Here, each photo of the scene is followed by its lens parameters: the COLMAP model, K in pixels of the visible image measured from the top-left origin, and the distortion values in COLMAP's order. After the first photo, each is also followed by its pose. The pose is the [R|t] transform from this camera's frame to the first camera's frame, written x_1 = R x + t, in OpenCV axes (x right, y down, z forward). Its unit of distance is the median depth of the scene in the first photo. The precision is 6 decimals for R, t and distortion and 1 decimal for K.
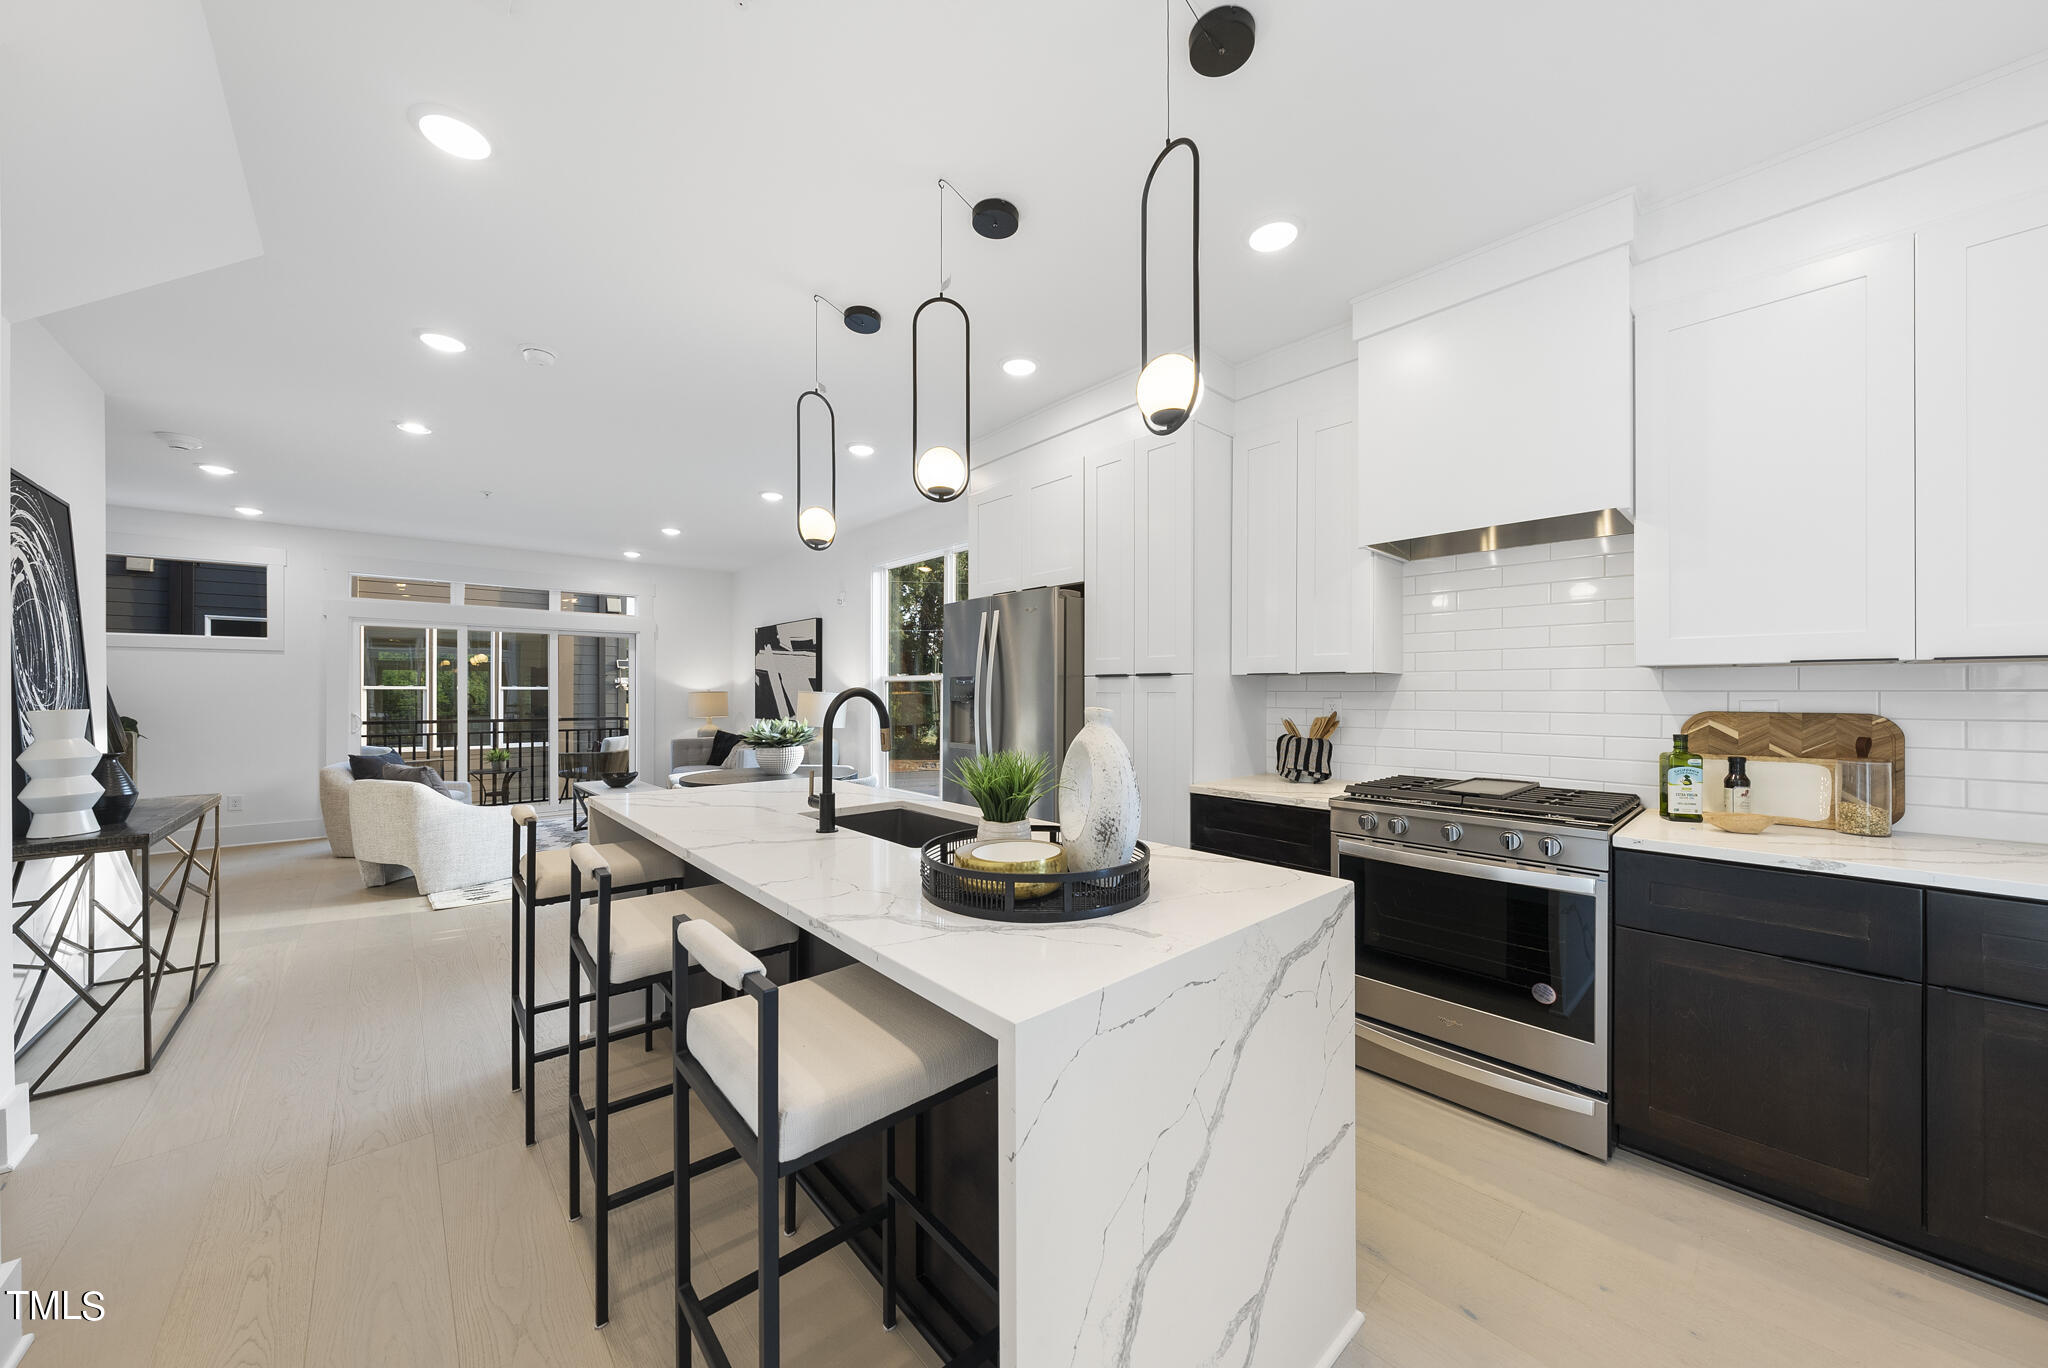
lens RADIAL K [[701.4, 0, 1031.8], [0, 701.4, 688.0], [0, 0, 1]] dist [0.001040, 0.000130]
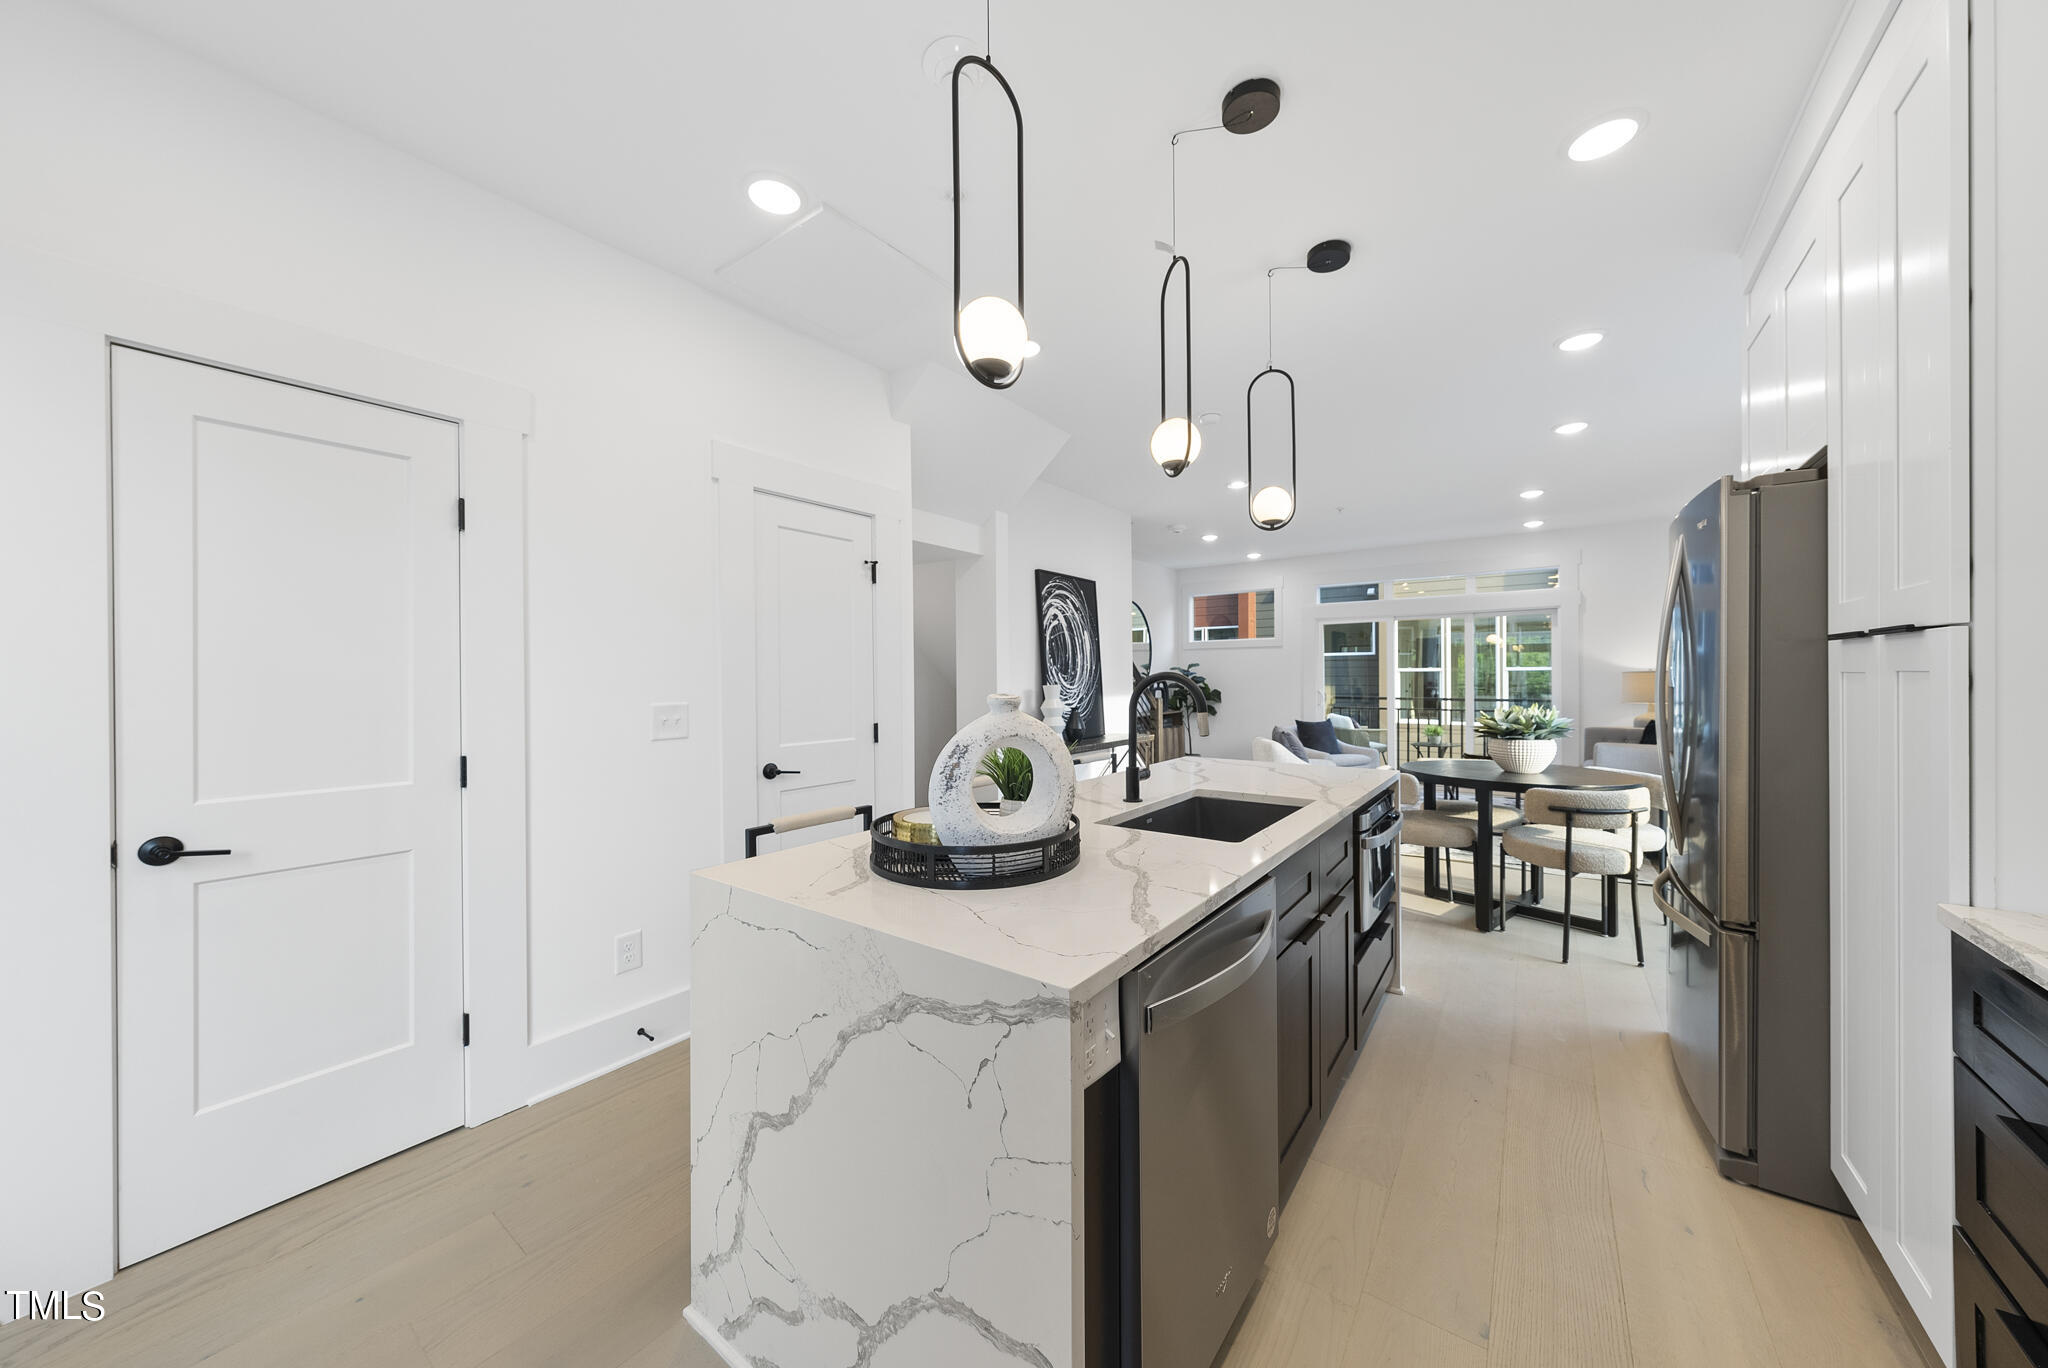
lens RADIAL K [[701.4, 0, 1033.0], [0, 701.4, 671.0], [0, 0, 1]] dist [0.001040, 0.000130]
pose [[0.196942, -0.008733, -0.980376, 0.642224], [0.013889, 0.999885, -0.006116, 0.001729], [0.980317, -0.012411, 0.197040, 0.520491]]
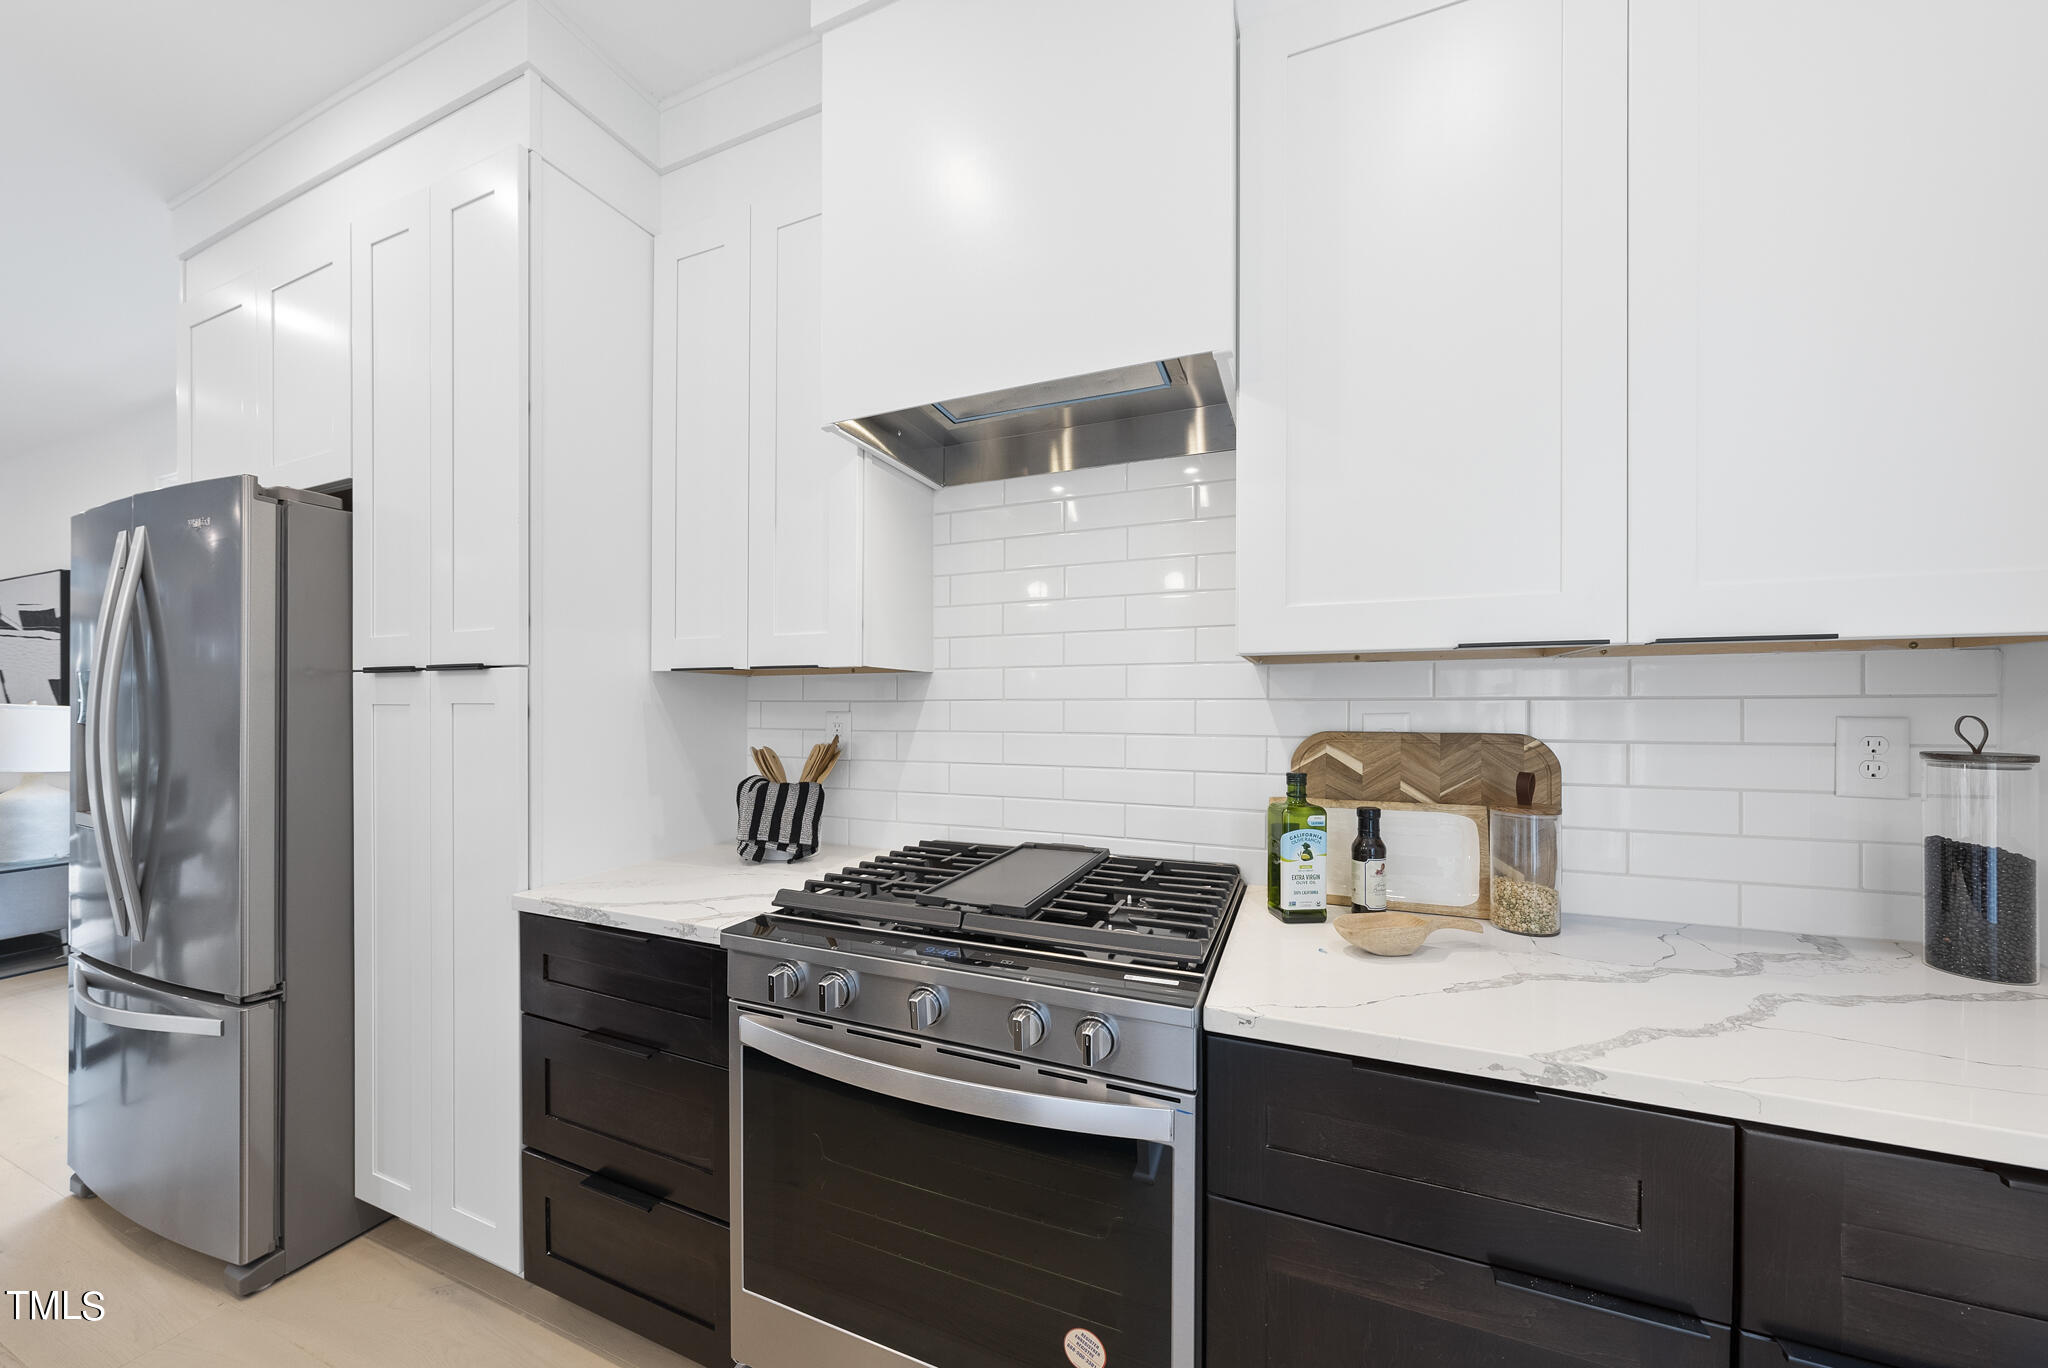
lens RADIAL K [[701.4, 0, 1027.9], [0, 701.4, 706.1], [0, 0, 1]] dist [0.001040, 0.000130]
pose [[0.905337, -0.002995, 0.424683, 0.425244], [-0.000560, 0.999966, 0.008245, 0.005043], [-0.424693, -0.007702, 0.905305, 0.509965]]
